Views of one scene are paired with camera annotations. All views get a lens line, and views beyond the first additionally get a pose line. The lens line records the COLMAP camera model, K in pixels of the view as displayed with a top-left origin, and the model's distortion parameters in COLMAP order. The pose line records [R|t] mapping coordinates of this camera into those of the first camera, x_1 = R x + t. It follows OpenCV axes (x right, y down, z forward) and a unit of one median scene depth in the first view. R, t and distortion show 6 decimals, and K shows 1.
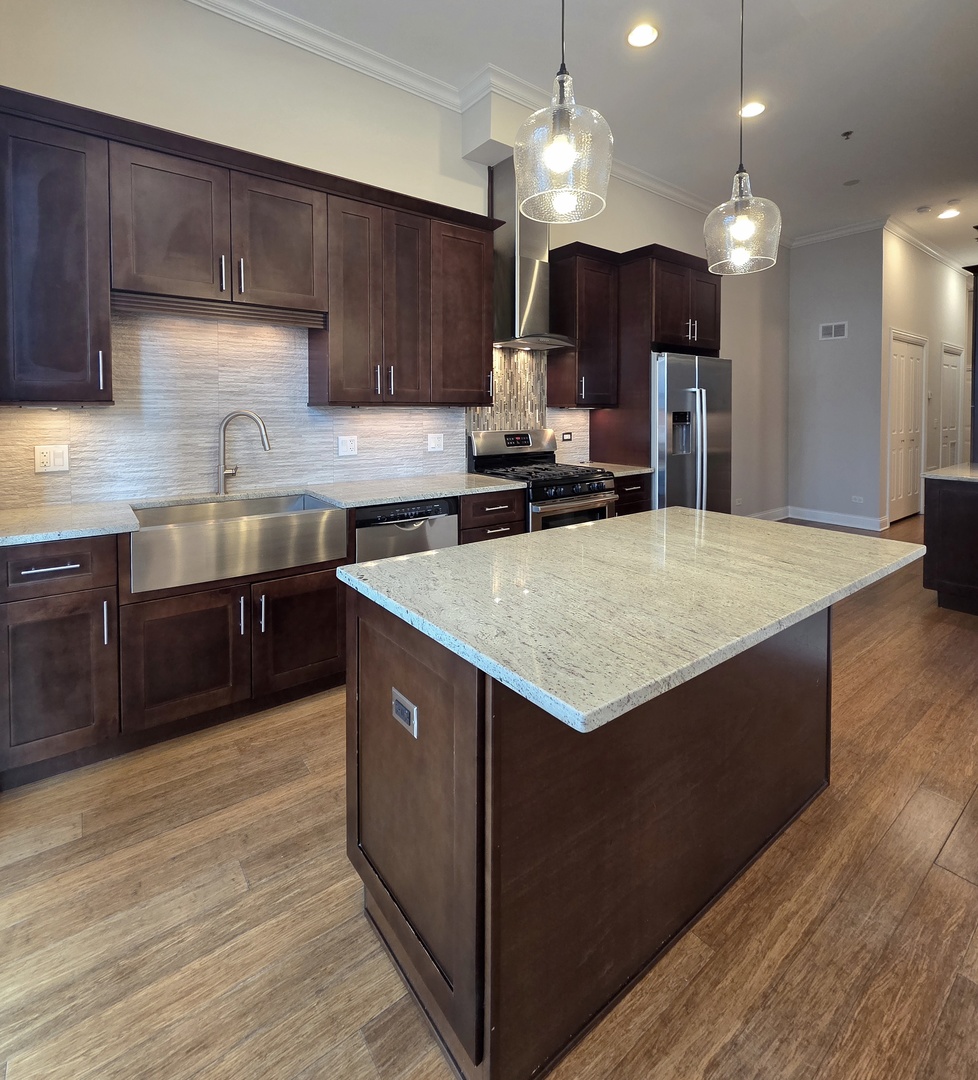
lens RADIAL K [[539.9, 0, 558.8], [0, 539.9, 427.2], [0, 0, 1]] dist [-0.001495, 0.000314]
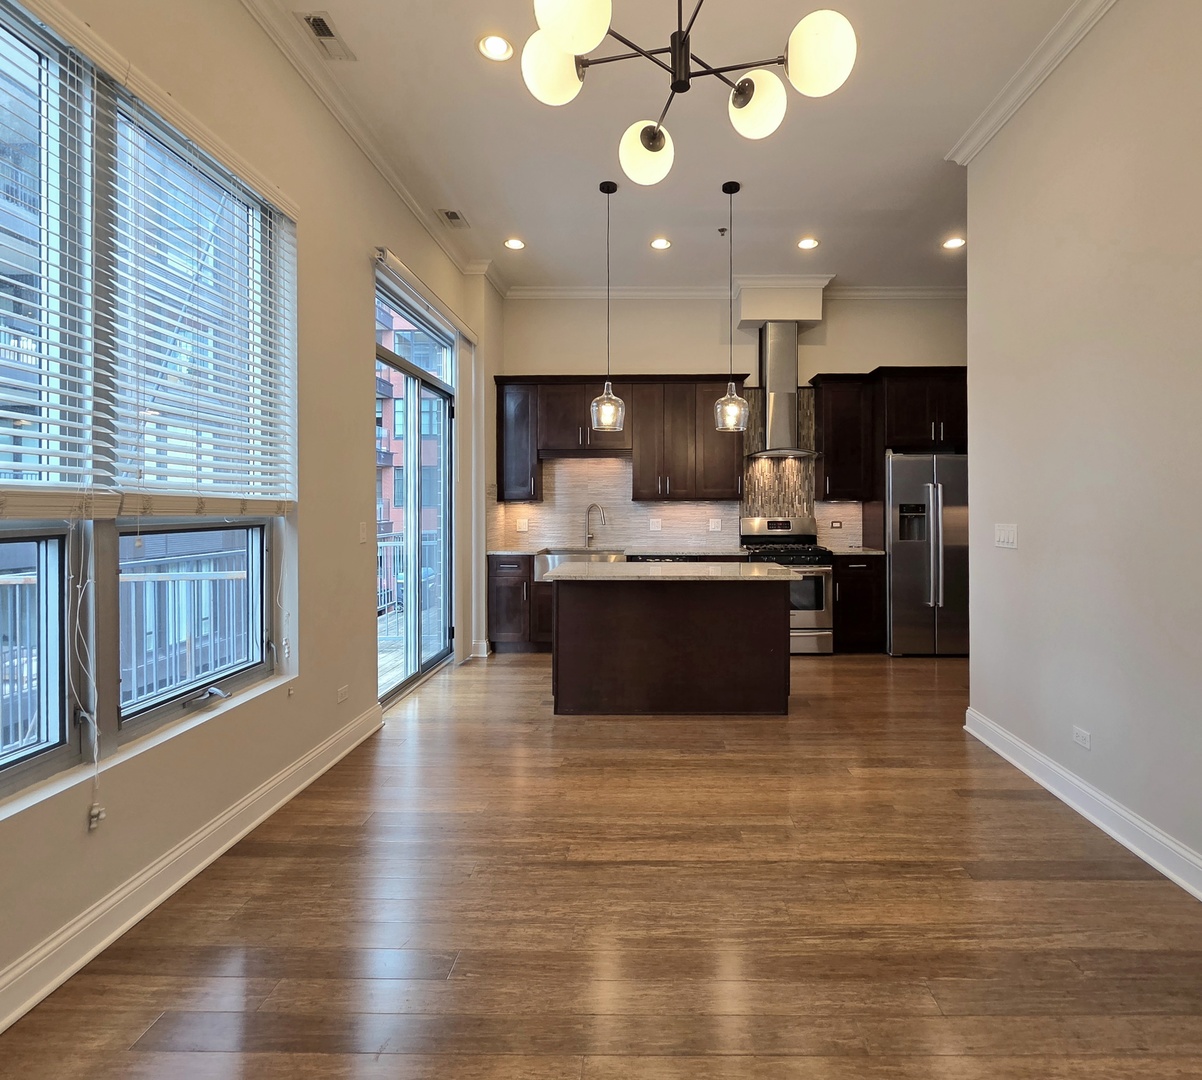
lens RADIAL K [[721.8, 0, 715.0], [0, 721.8, 503.0], [0, 0, 1]] dist [0.000377, -0.001868]
pose [[0.811805, 0.001784, -0.583926, 1.338771], [-0.017434, 0.999624, -0.021184, 0.014316], [0.583669, 0.027378, 0.811530, -0.885558]]
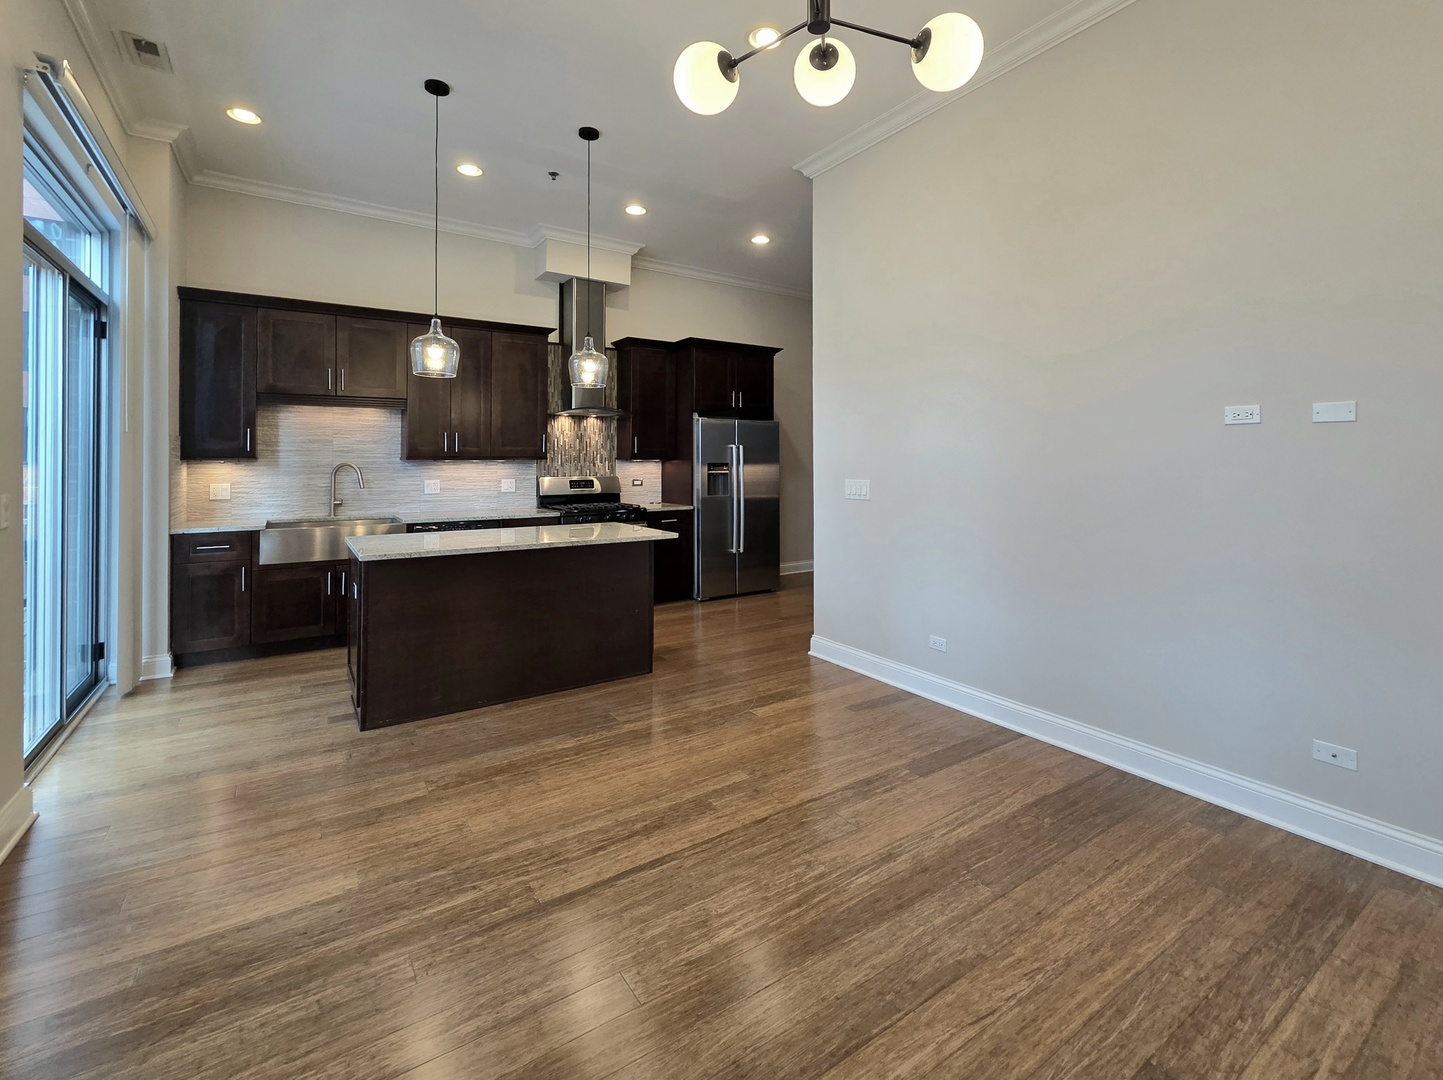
lens RADIAL K [[629.4, 0, 861.5], [0, 629.4, 459.3], [0, 0, 1]] dist [0.008023, -0.004162]
pose [[0.999858, 0.003266, 0.016558, 0.936941], [-0.002772, 0.999553, -0.029780, 0.010071], [-0.016648, 0.029730, 0.999419, -0.915901]]
